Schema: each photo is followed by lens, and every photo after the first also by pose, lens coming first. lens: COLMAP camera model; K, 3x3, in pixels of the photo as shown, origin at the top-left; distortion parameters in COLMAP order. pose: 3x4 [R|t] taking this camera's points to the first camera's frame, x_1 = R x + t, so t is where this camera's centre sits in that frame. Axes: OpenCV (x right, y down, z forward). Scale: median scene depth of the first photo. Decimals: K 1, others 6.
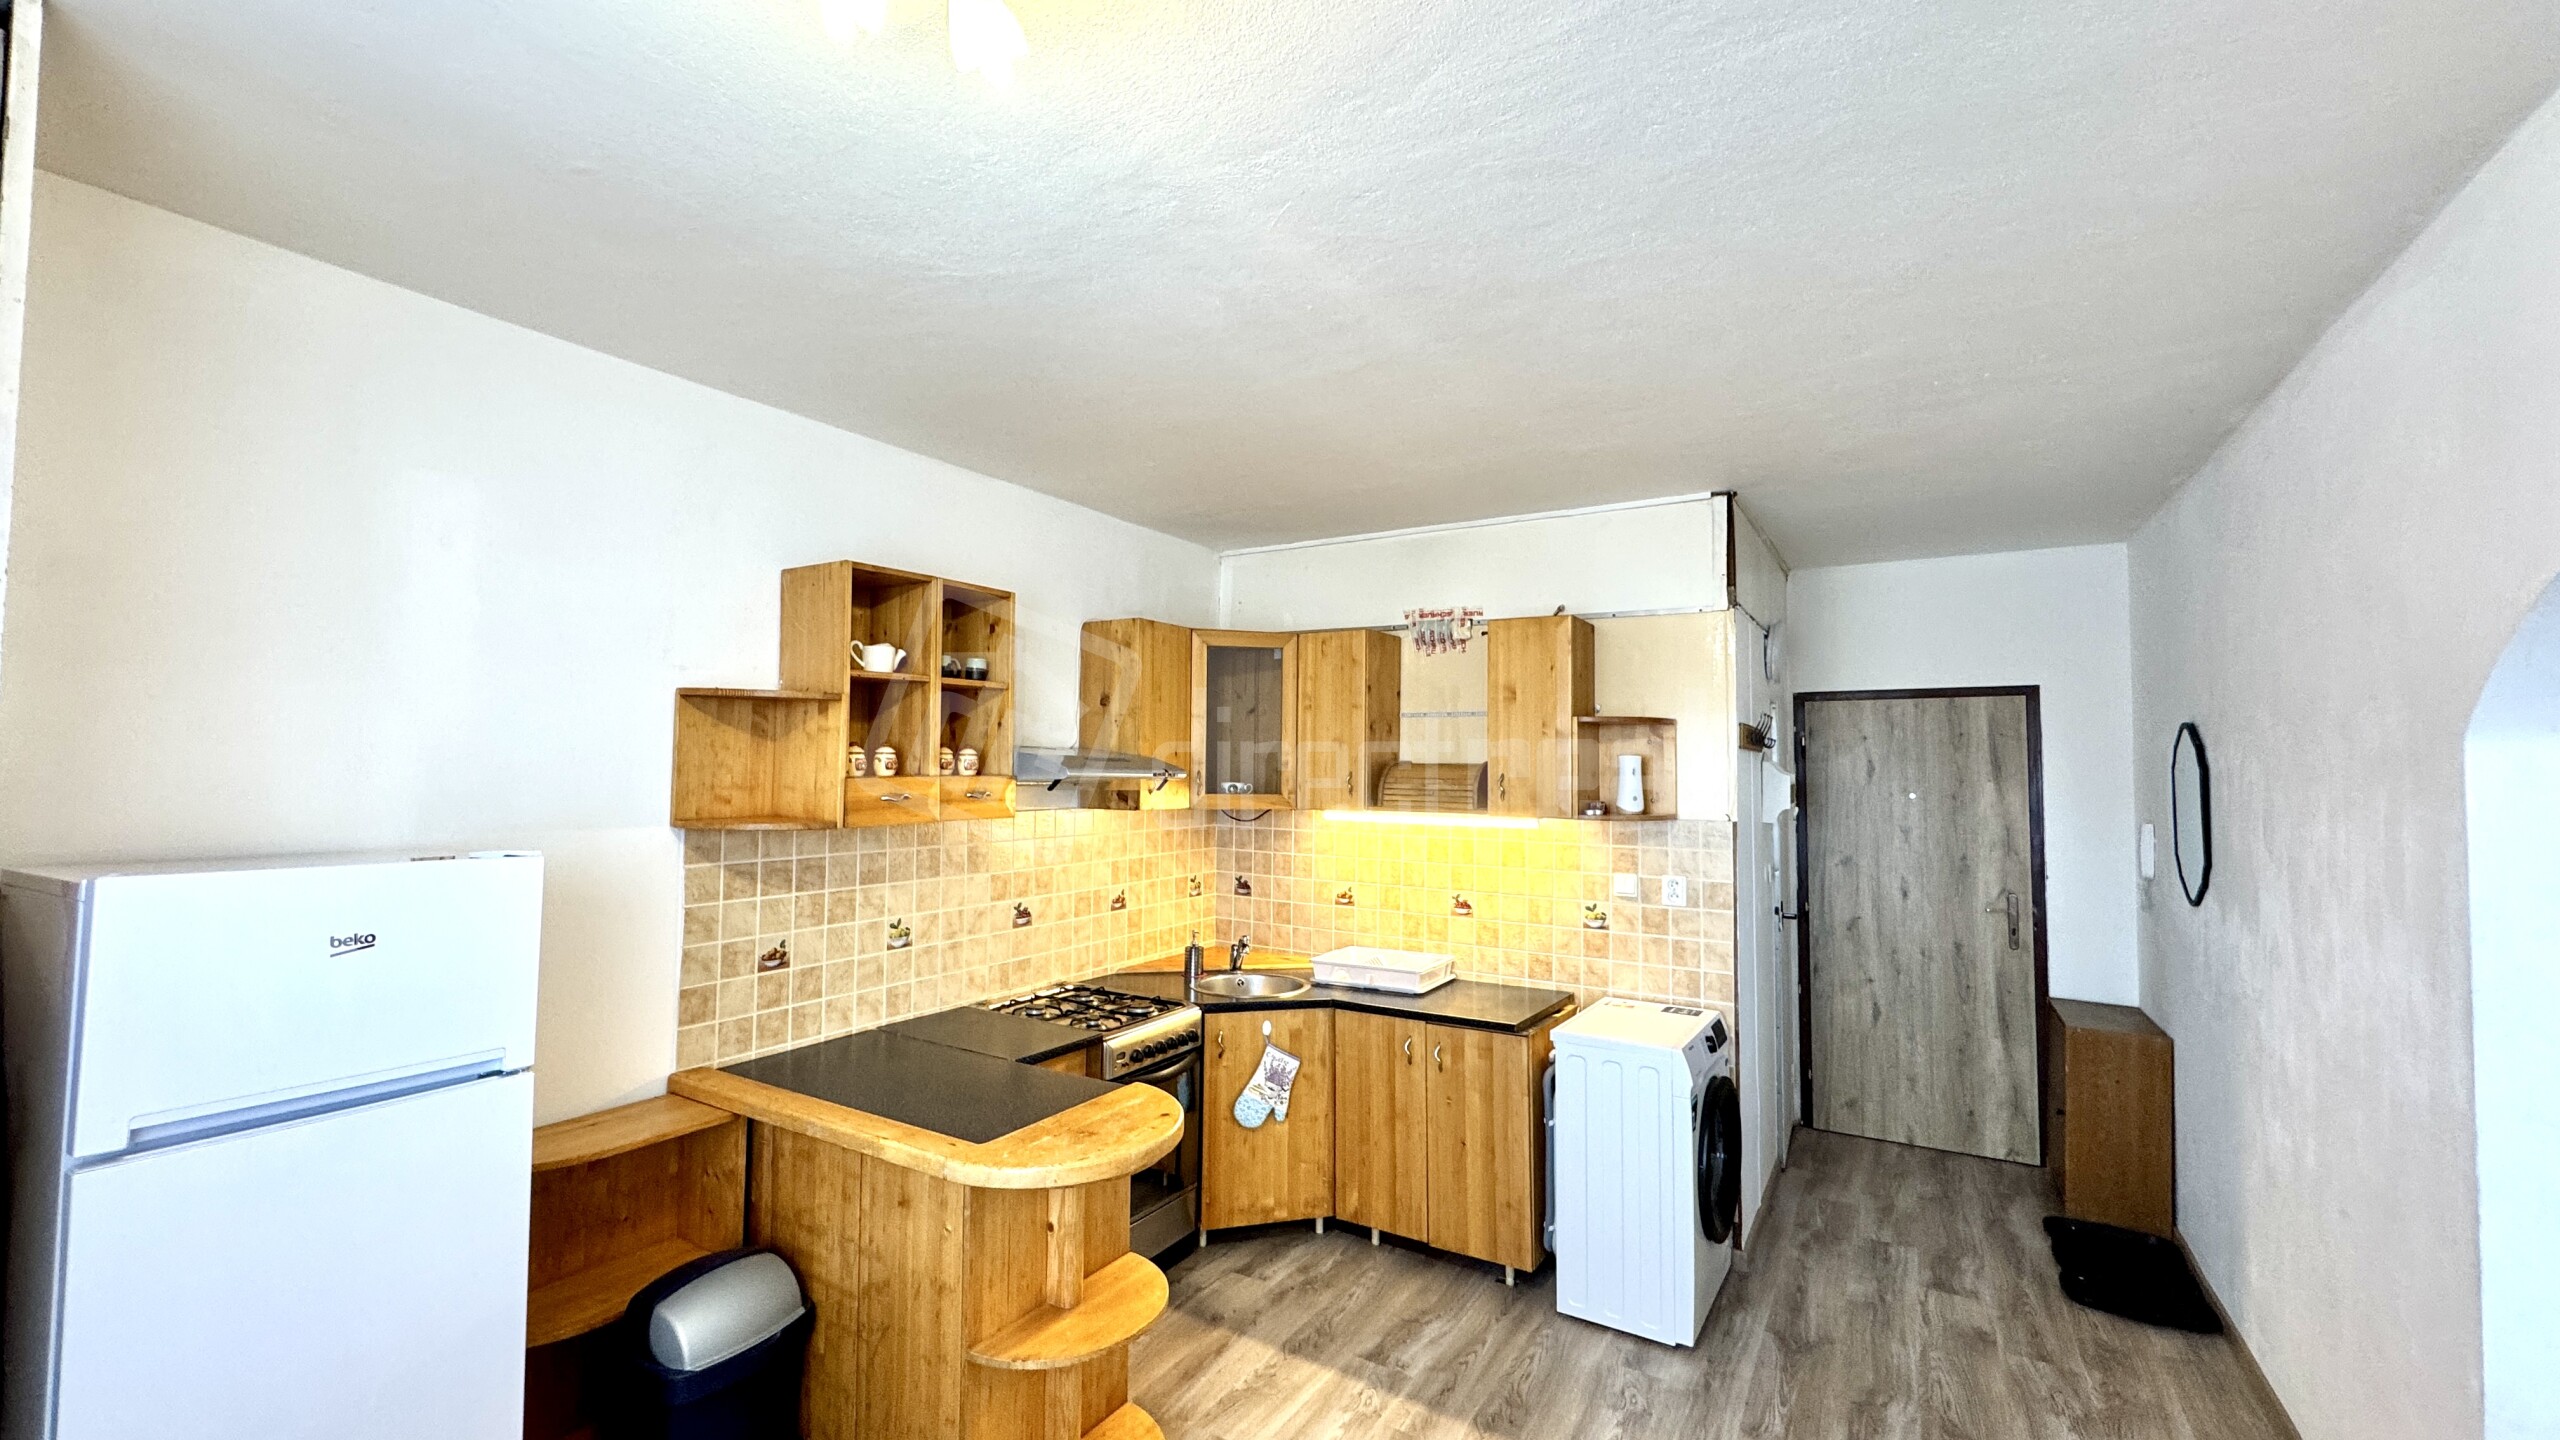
lens RADIAL K [[1022.2, 0, 1279.3], [0, 1022.2, 721.5], [0, 0, 1]] dist [-0.002439, -0.000075]
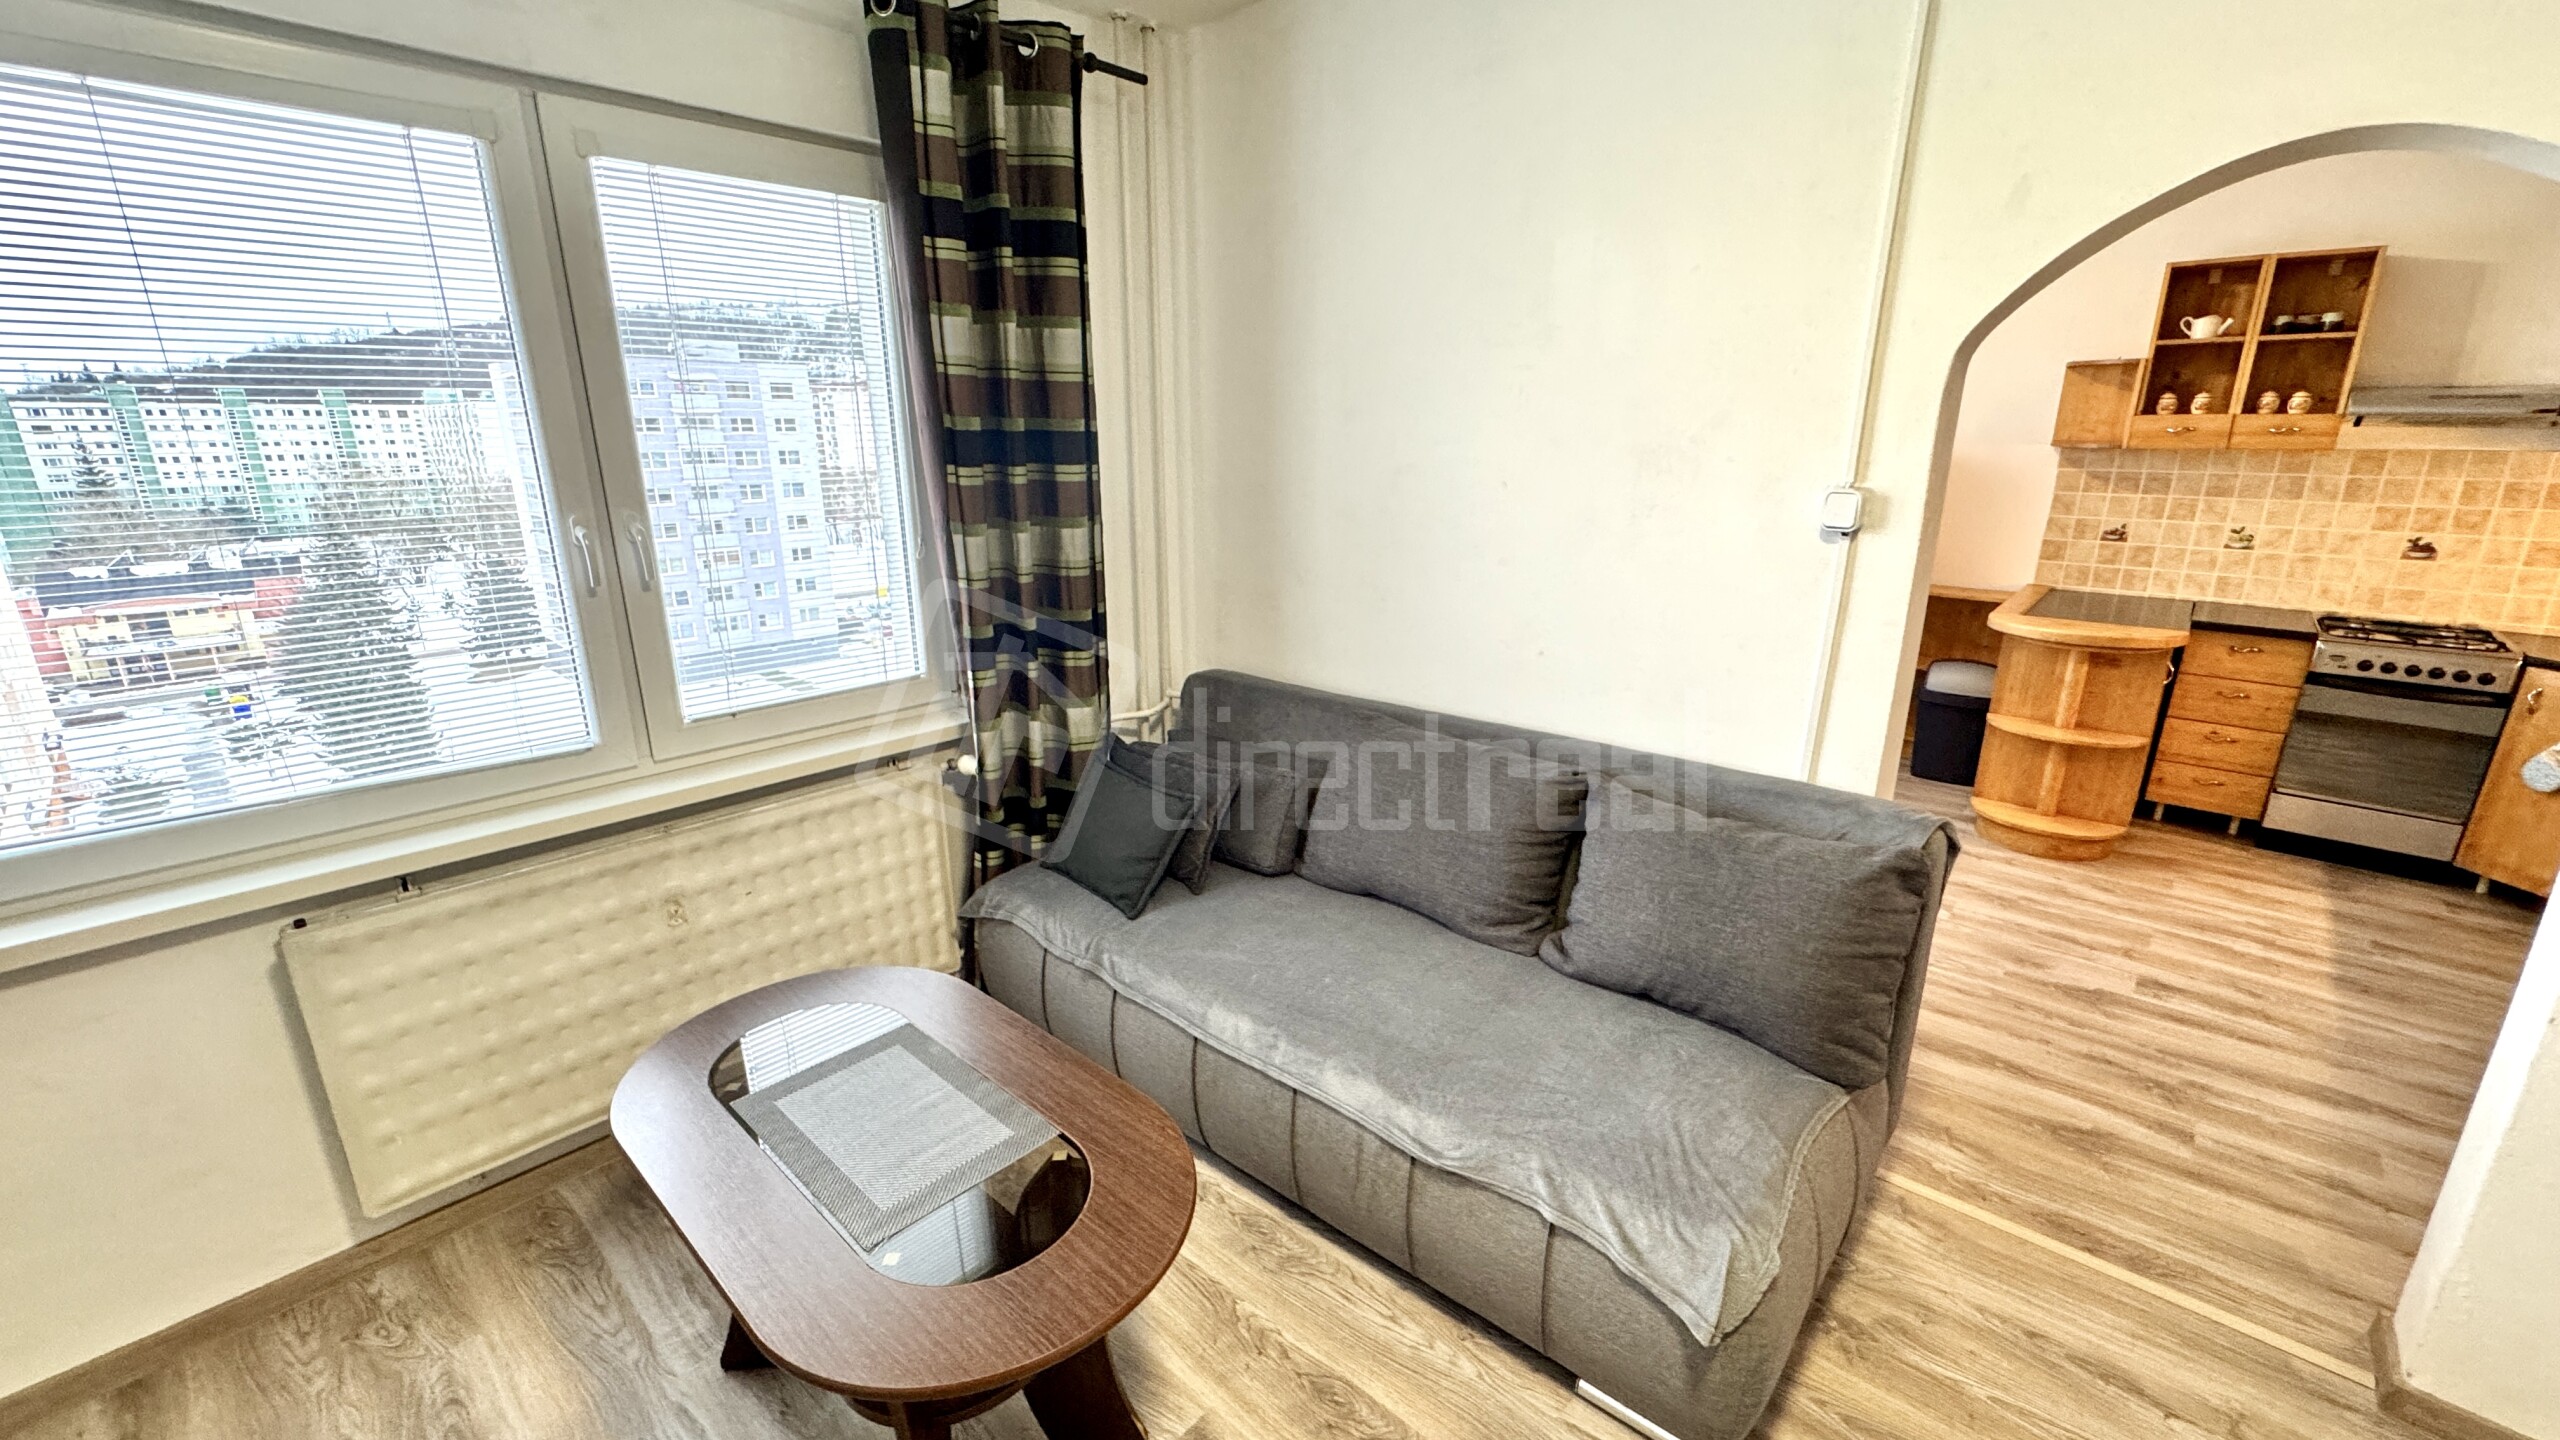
lens RADIAL K [[1022.2, 0, 1277.7], [0, 1022.2, 720.8], [0, 0, 1]] dist [-0.002439, -0.000075]
pose [[-0.184880, 0.264557, -0.946483, 1.071344], [0.040942, 0.964322, 0.261546, 0.033059], [0.981908, 0.009603, -0.189115, 0.012420]]
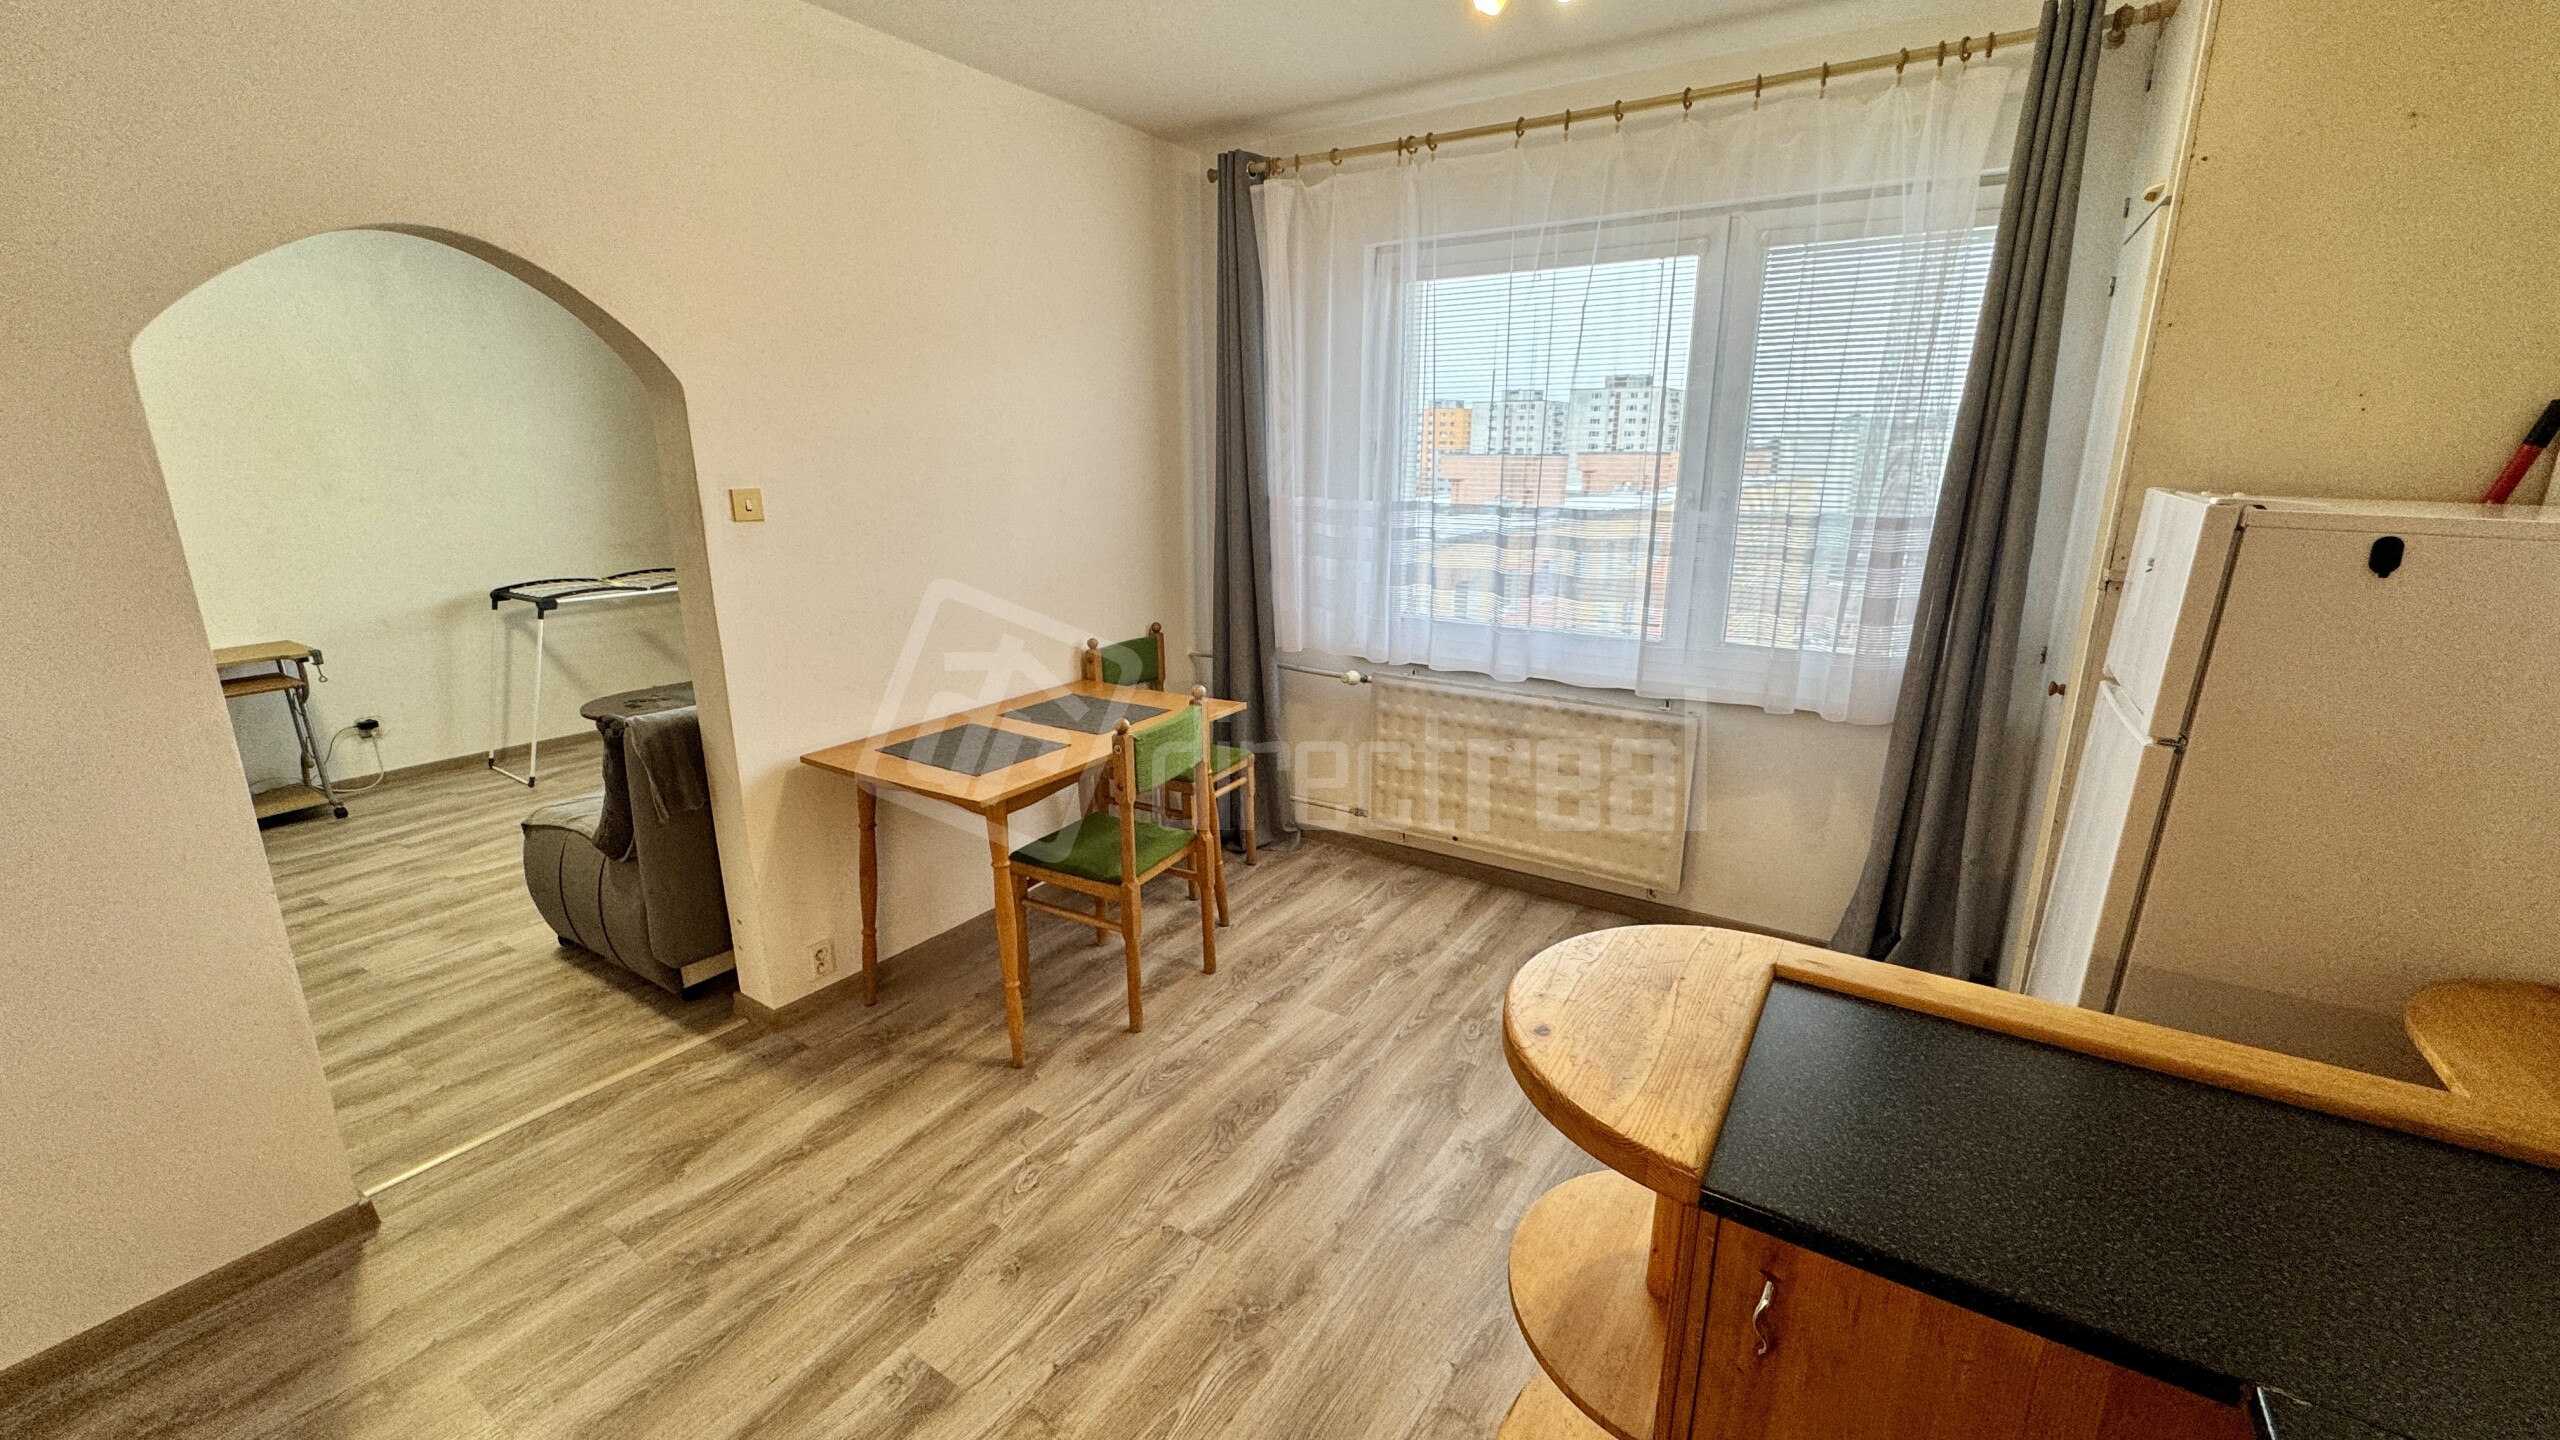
lens RADIAL K [[1022.2, 0, 1277.2], [0, 1022.2, 719.6], [0, 0, 1]] dist [-0.002439, -0.000075]
pose [[-0.999557, -0.017262, 0.024238, 0.013349], [-0.011608, 0.976208, 0.216526, 0.068579], [-0.027399, 0.216149, -0.975976, 0.979701]]
